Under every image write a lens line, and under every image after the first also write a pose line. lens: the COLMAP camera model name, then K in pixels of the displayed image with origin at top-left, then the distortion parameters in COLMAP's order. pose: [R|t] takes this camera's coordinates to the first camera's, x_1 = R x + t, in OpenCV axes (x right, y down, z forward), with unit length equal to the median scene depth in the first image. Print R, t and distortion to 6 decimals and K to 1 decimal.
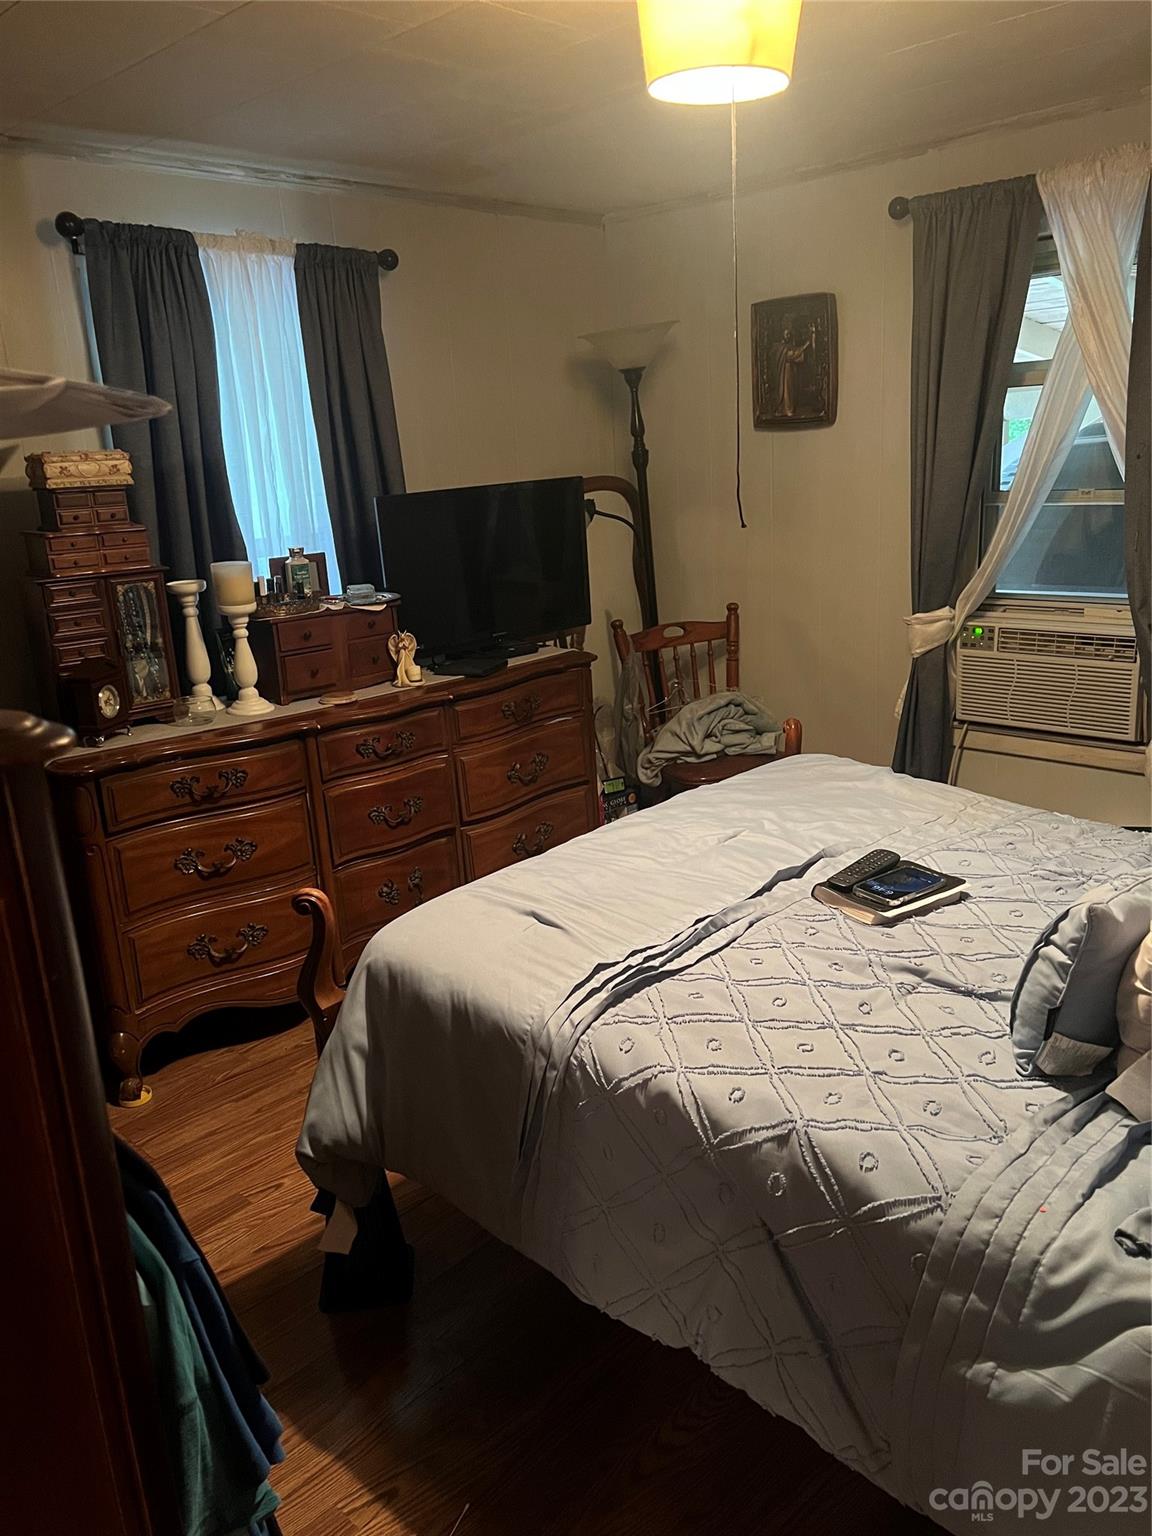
lens RADIAL K [[1152.6, 0, 581.9], [0, 1152.6, 773.9], [0, 0, 1]] dist [0.048568, -0.052881]
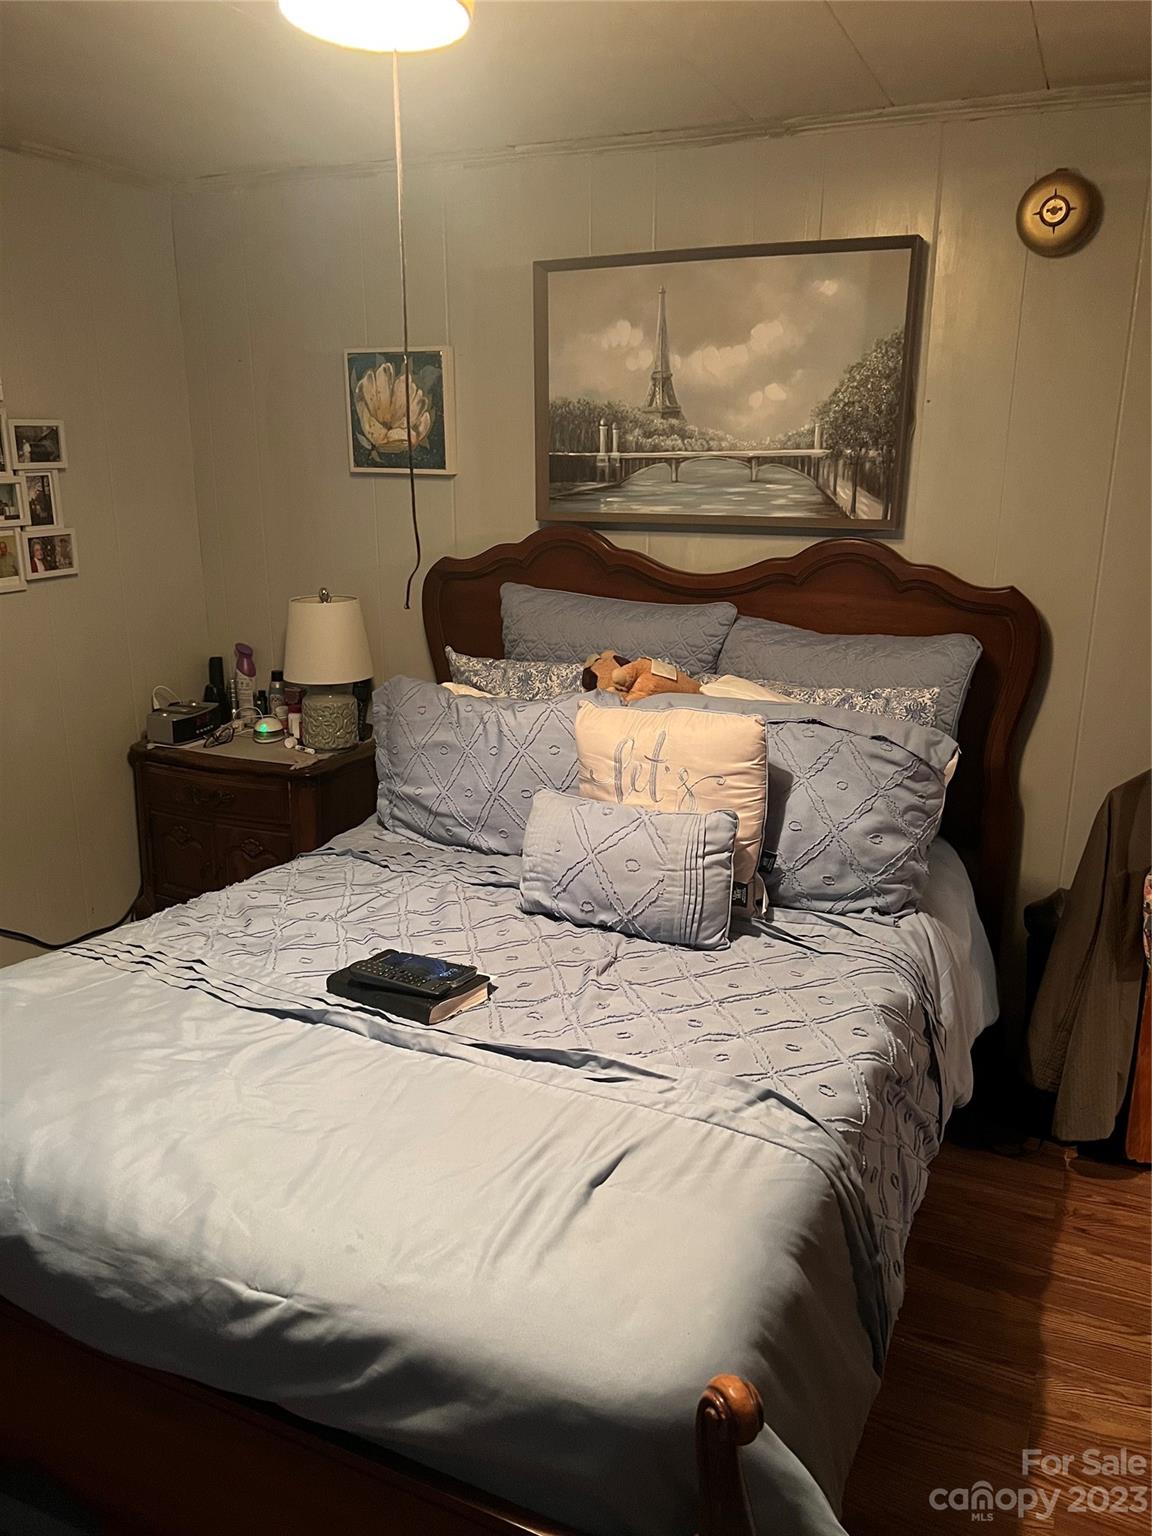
lens RADIAL K [[1152.6, 0, 581.9], [0, 1152.6, 773.9], [0, 0, 1]] dist [0.048568, -0.052881]
pose [[-0.385305, -0.163925, 0.908113, -0.602213], [0.248768, 0.929210, 0.273283, -0.277733], [-0.888625, 0.331207, -0.317250, 1.146979]]
